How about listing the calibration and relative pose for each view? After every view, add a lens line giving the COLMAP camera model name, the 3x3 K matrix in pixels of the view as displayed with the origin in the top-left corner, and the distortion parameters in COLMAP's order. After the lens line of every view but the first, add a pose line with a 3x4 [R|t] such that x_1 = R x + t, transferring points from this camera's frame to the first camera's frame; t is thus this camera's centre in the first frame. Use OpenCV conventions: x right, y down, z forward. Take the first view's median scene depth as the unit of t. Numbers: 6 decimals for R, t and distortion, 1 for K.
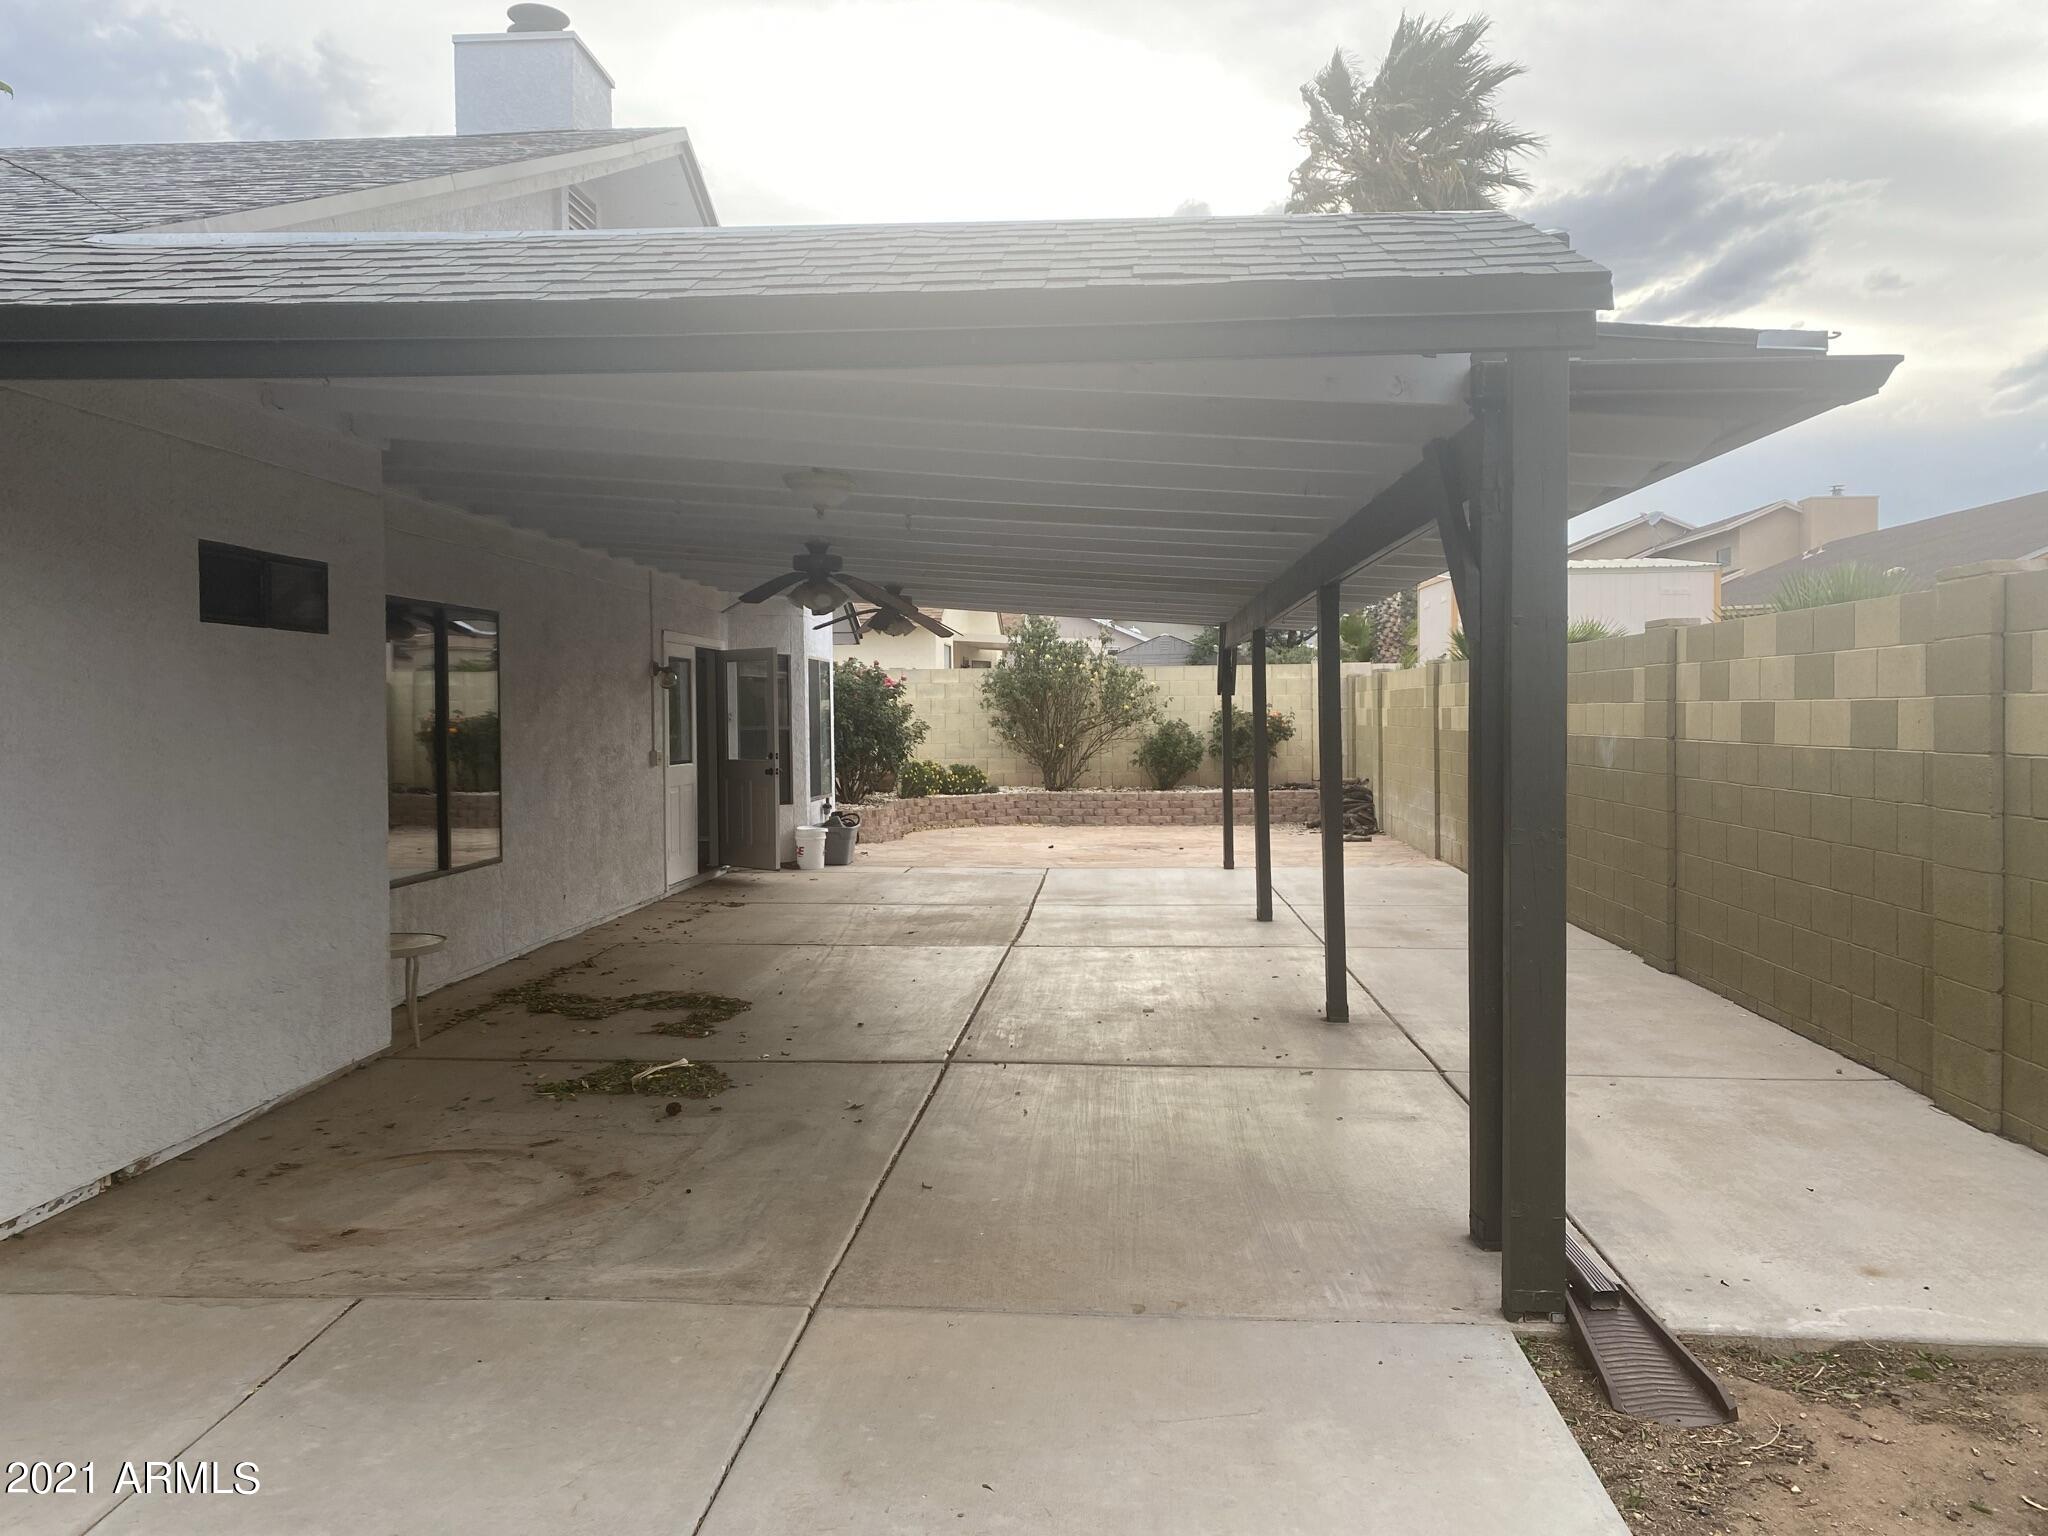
lens RADIAL K [[1546.2, 0, 1024.0], [0, 1546.2, 768.0], [0, 0, 1]] dist [0.005764, -0.003037]
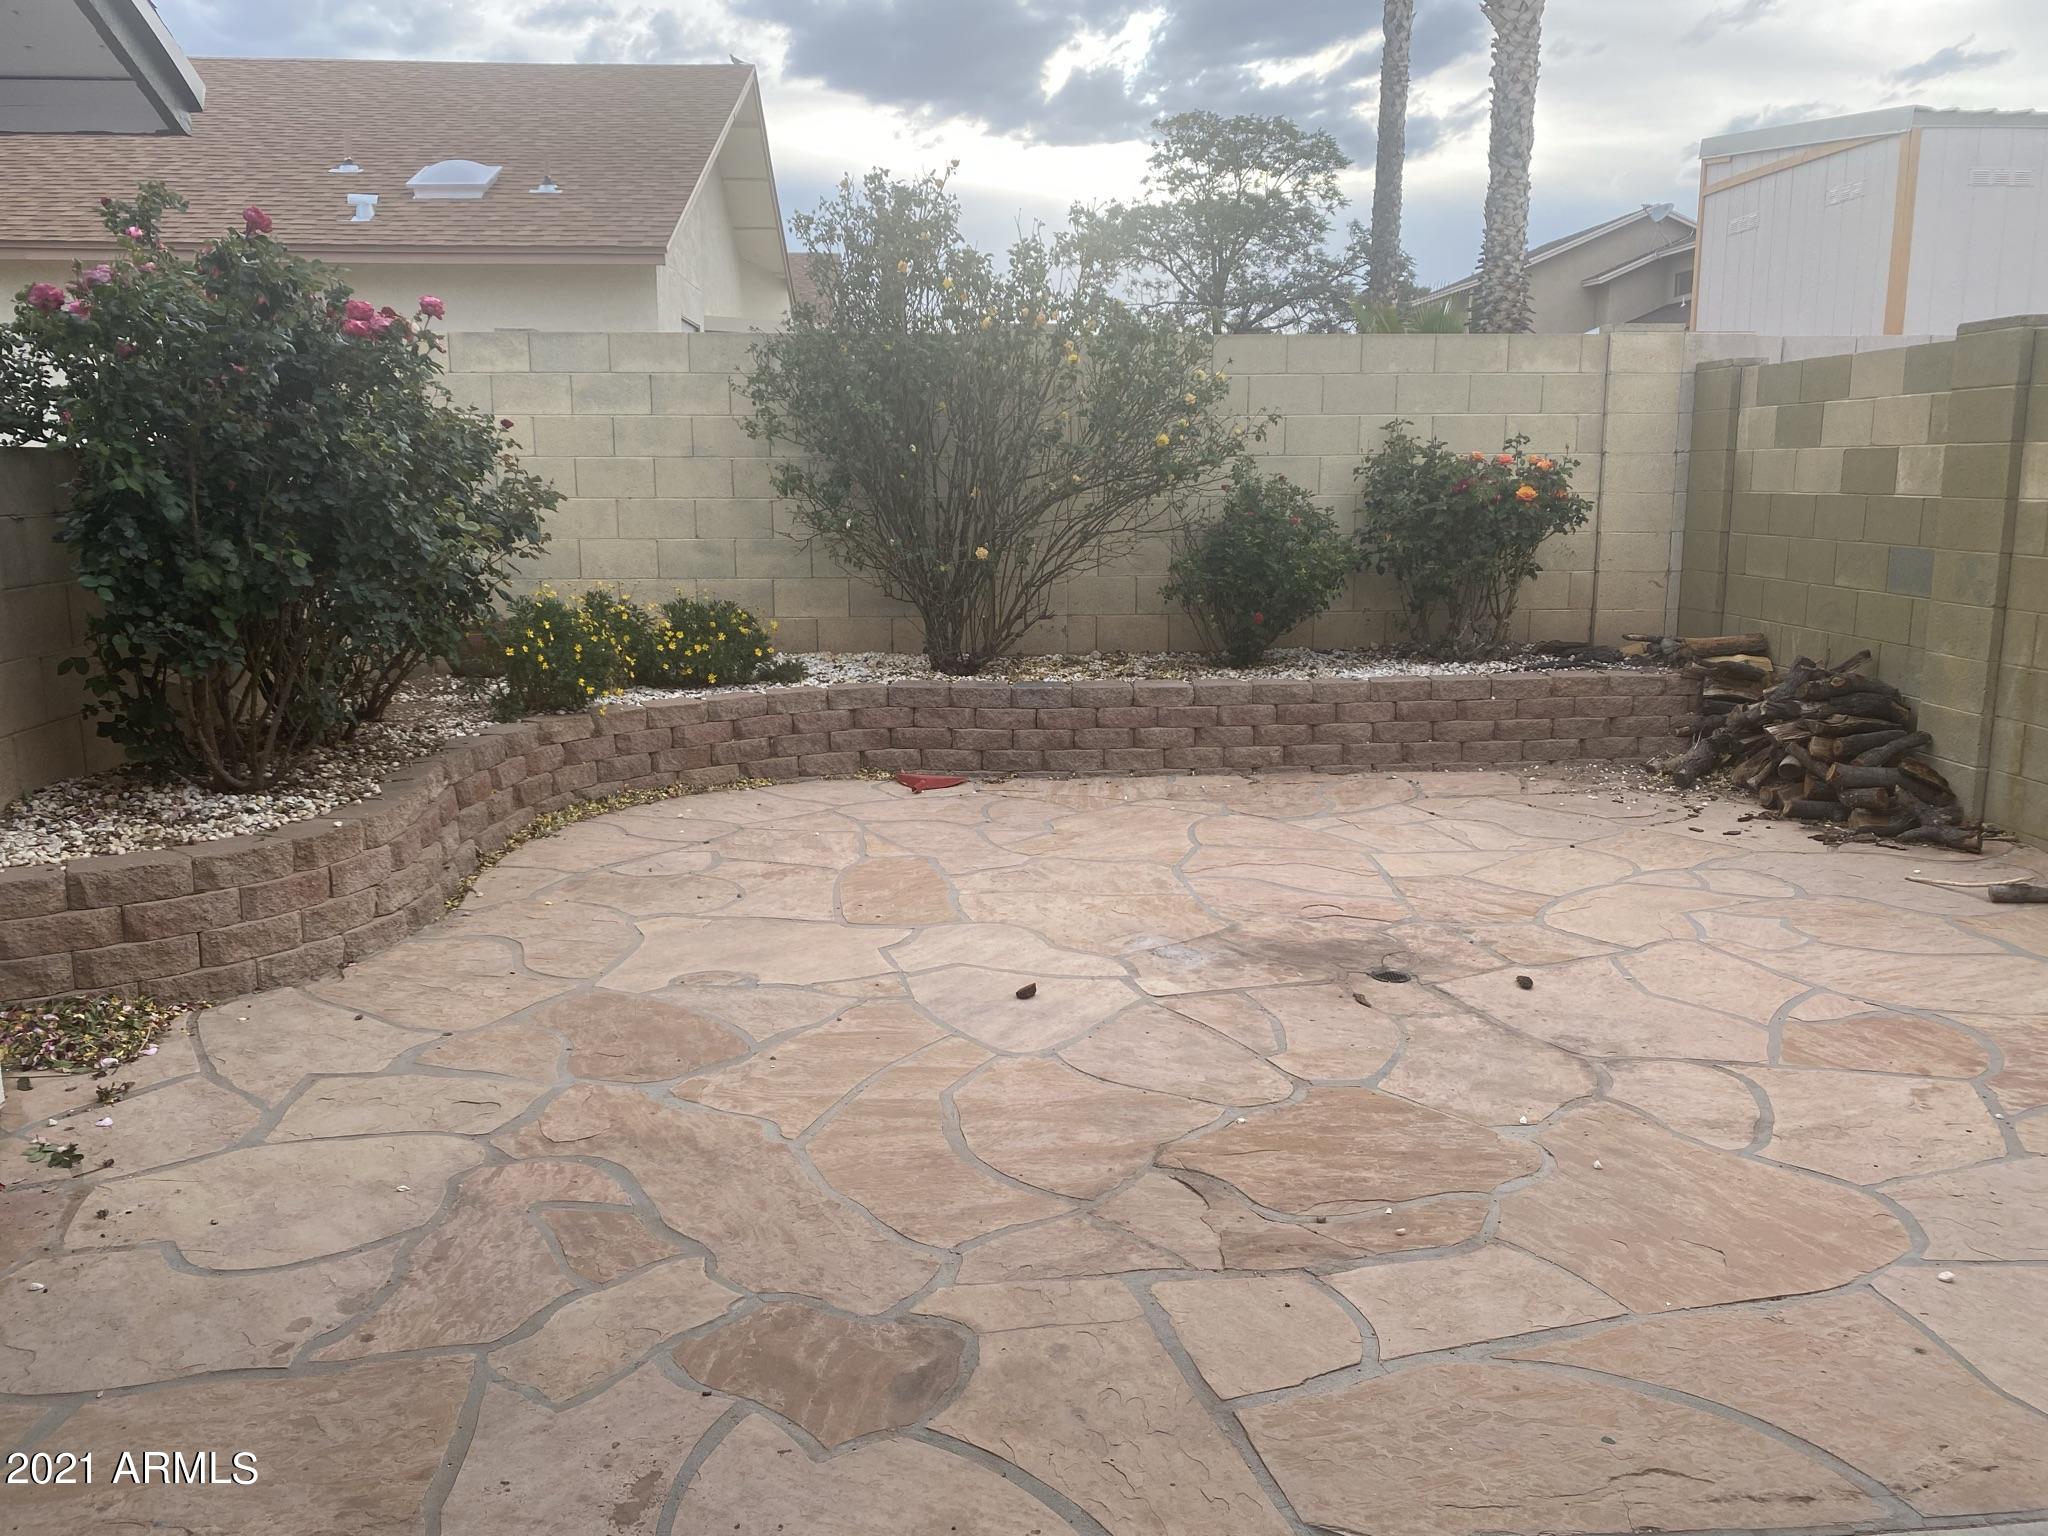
lens RADIAL K [[1546.2, 0, 1024.0], [0, 1546.2, 768.0], [0, 0, 1]] dist [0.005764, -0.003037]
pose [[0.992187, -0.017141, 0.123574, -0.010504], [-0.002195, 0.987965, 0.154662, -0.019768], [-0.124737, -0.153725, 0.980209, 0.639665]]
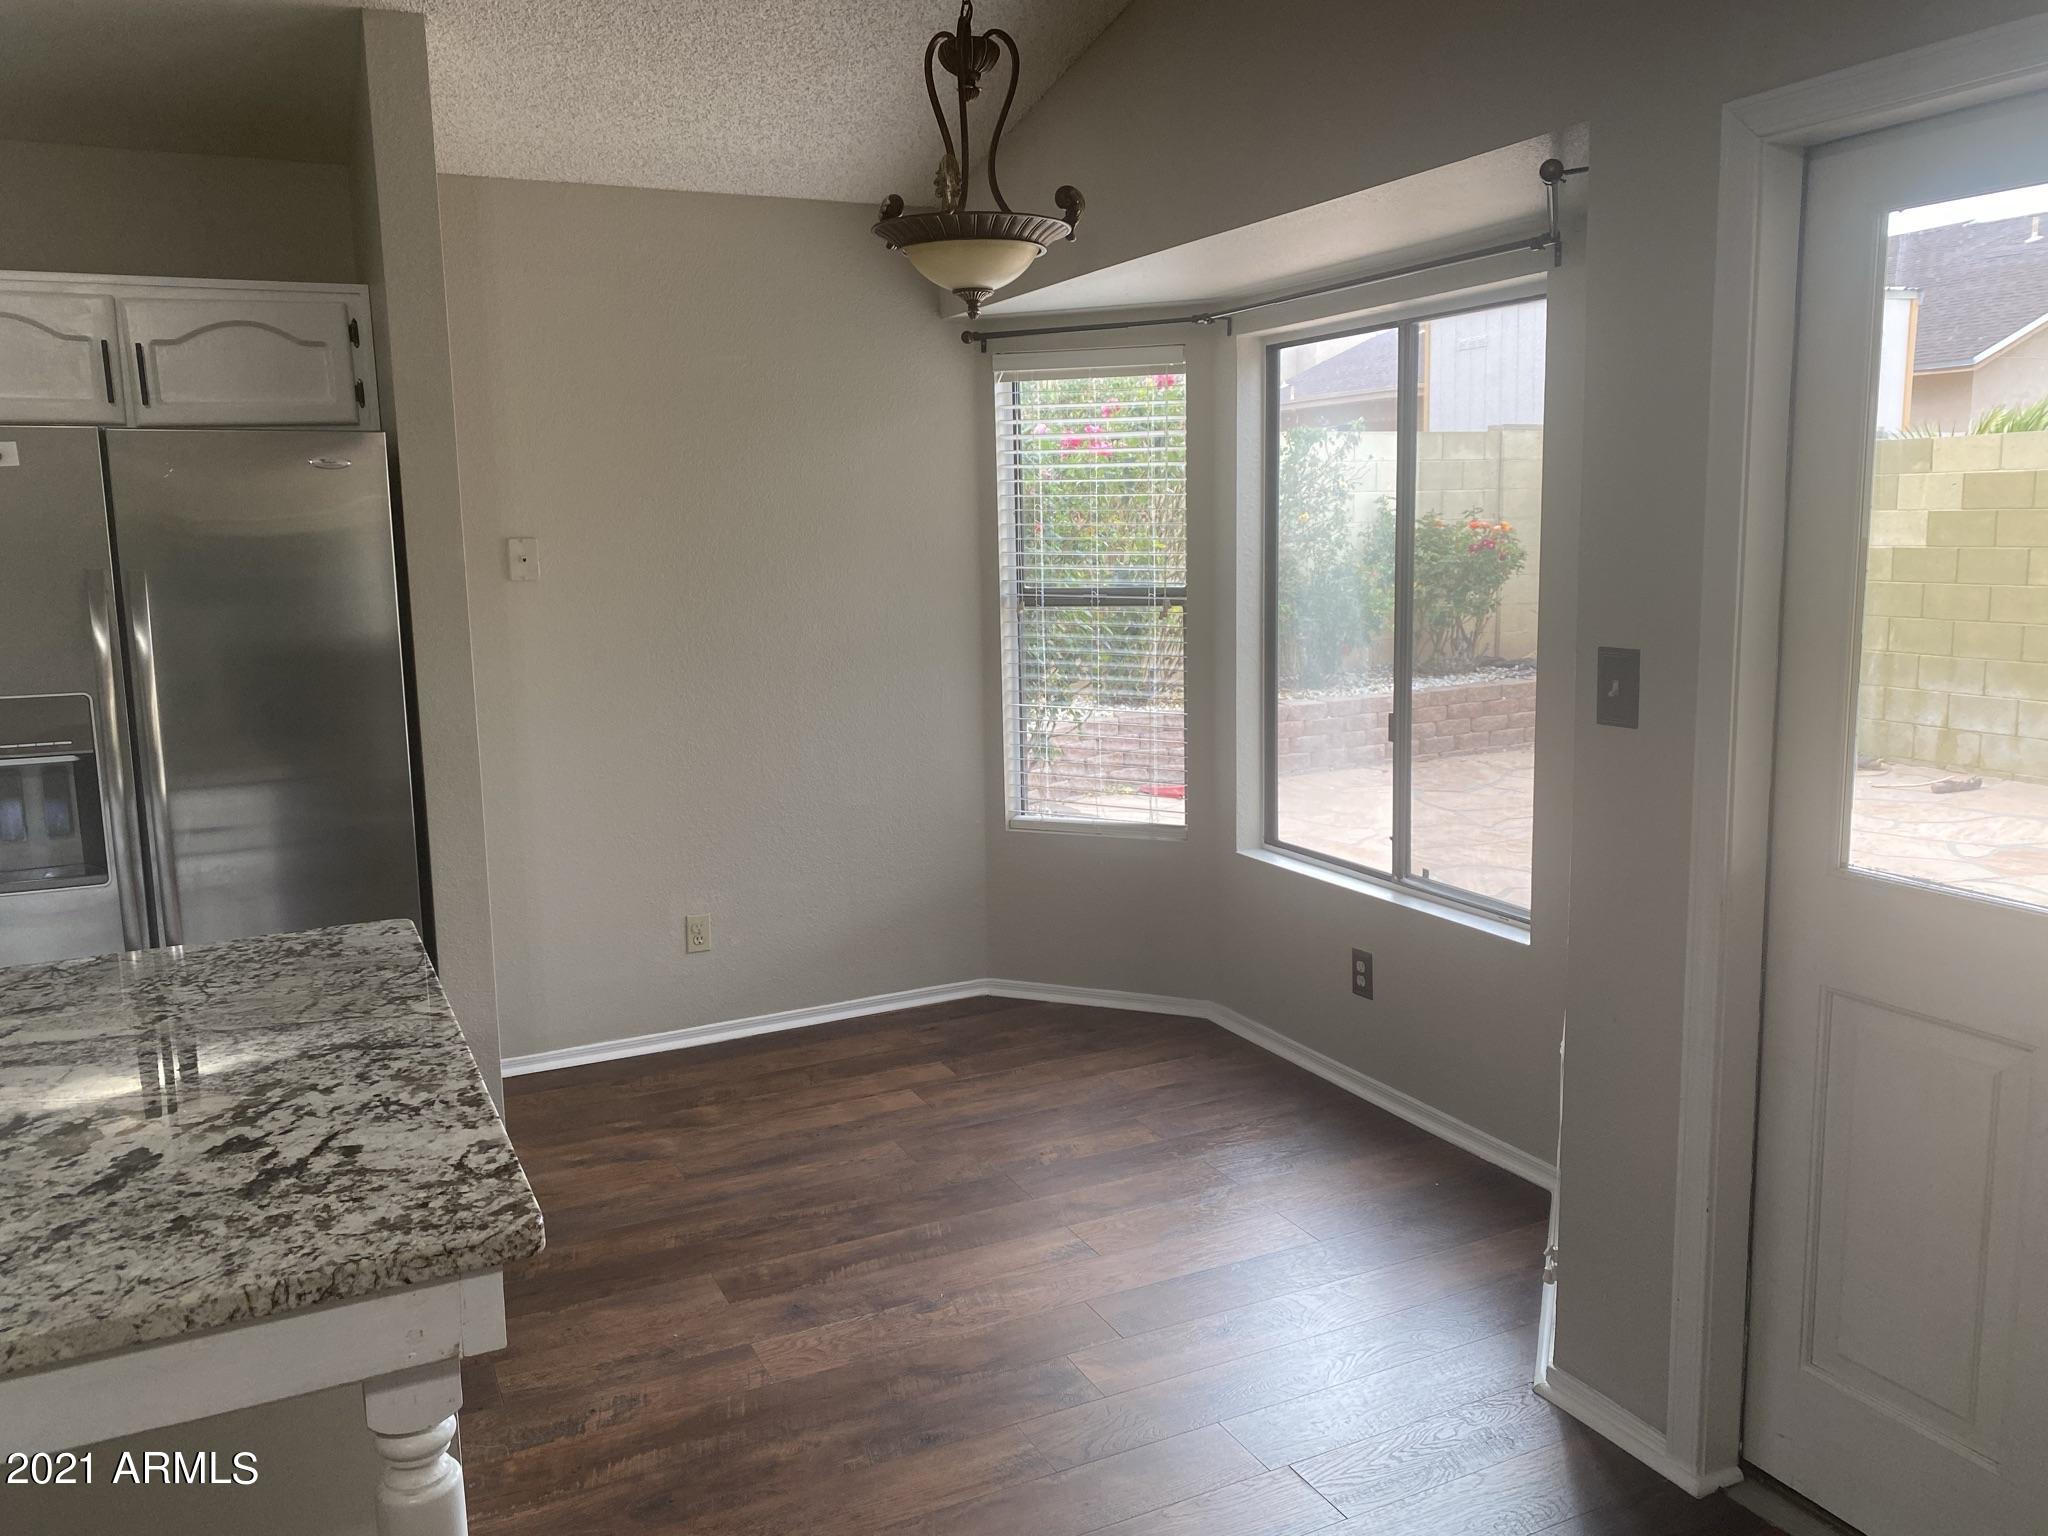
lens RADIAL K [[1546.2, 0, 1024.0], [0, 1546.2, 768.0], [0, 0, 1]] dist [0.005764, -0.003037]
pose [[0.867823, -0.087783, 0.489057, -0.234928], [0.028426, 0.991429, 0.127515, -0.025623], [-0.496059, -0.096758, 0.862881, 0.629316]]
